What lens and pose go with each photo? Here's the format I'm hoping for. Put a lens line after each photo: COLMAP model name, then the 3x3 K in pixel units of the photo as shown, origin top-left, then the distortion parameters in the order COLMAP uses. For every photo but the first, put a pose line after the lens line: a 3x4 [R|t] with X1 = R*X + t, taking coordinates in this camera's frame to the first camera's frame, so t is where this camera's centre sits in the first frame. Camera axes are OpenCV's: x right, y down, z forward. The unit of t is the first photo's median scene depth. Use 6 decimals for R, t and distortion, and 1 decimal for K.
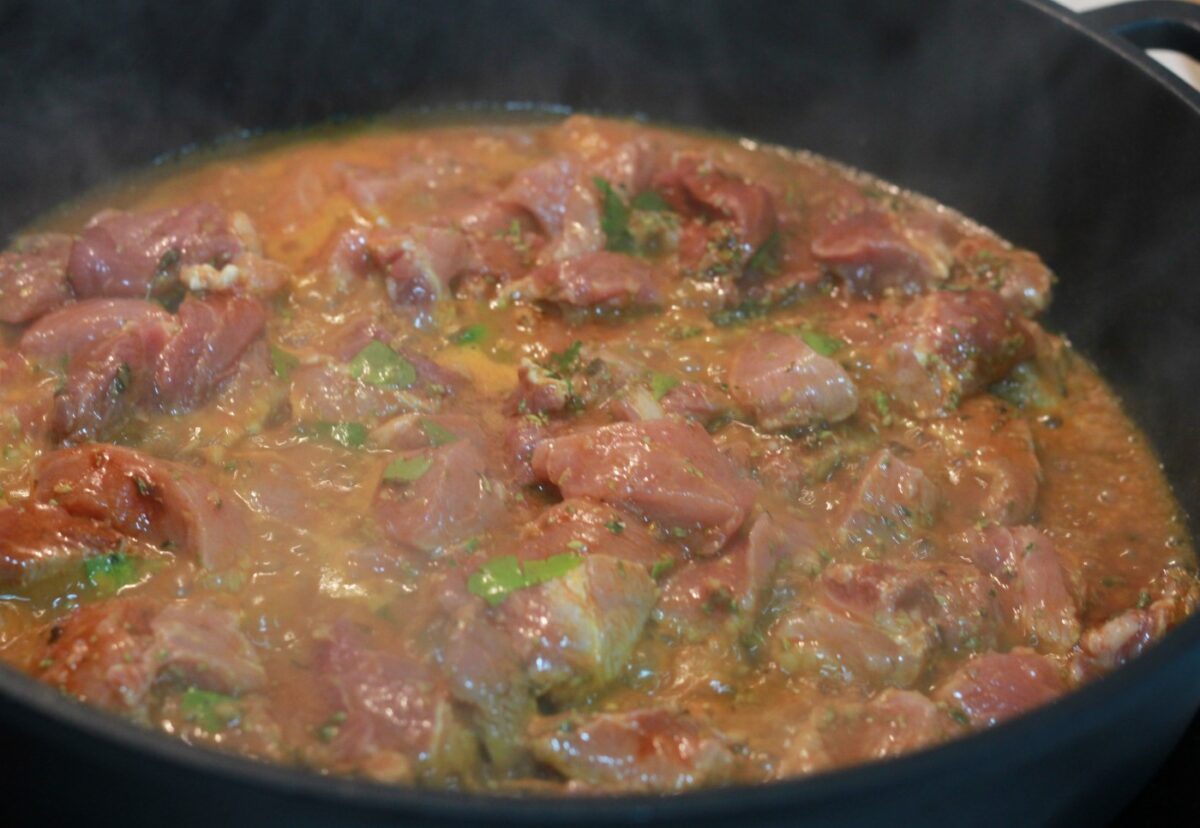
lens RADIAL K [[3055.1, 0, 600.0], [0, 3055.1, 414.0], [0, 0, 1]] dist [-0.207015, -0.429134]
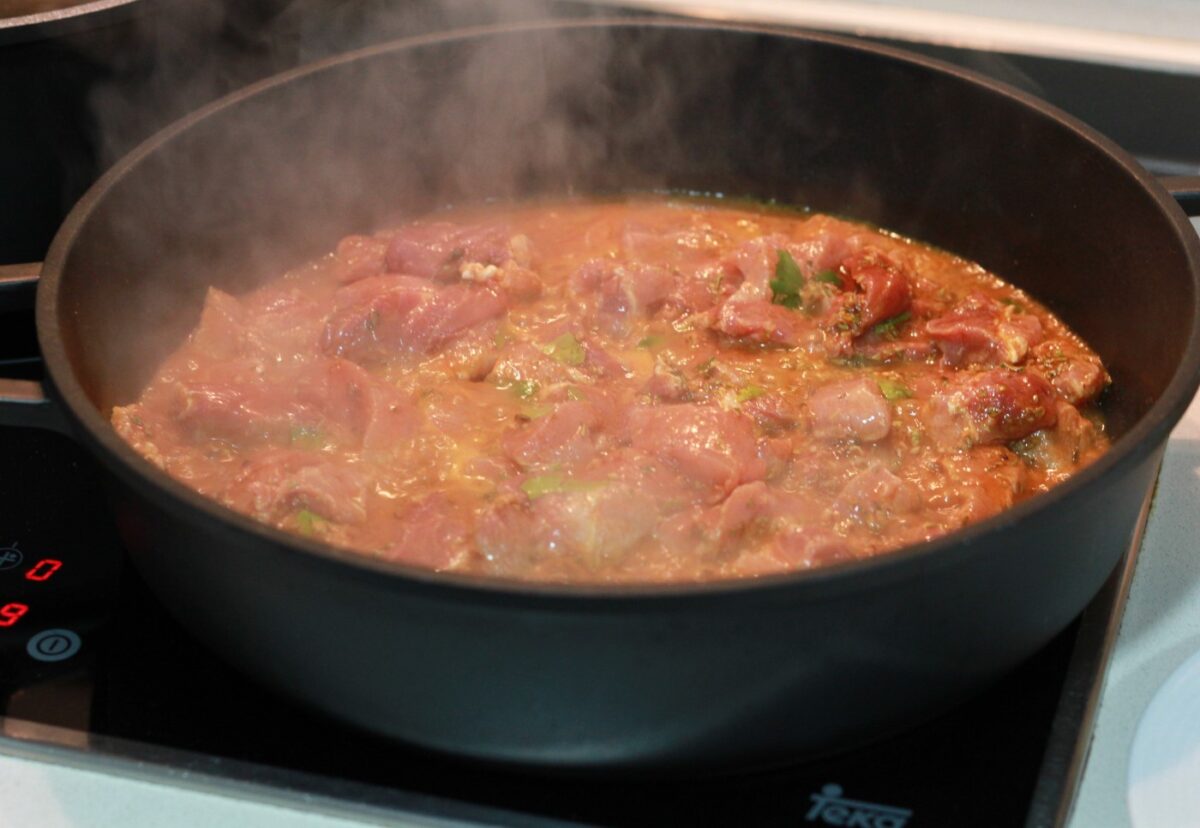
lens RADIAL K [[3055.1, 0, 600.0], [0, 3055.1, 414.0], [0, 0, 1]] dist [-0.207015, -0.429134]
pose [[0.908896, 0.158912, -0.385557, 0.462038], [-0.198564, 0.977929, -0.065021, 0.096200], [0.366715, 0.135655, 0.920390, -0.238929]]
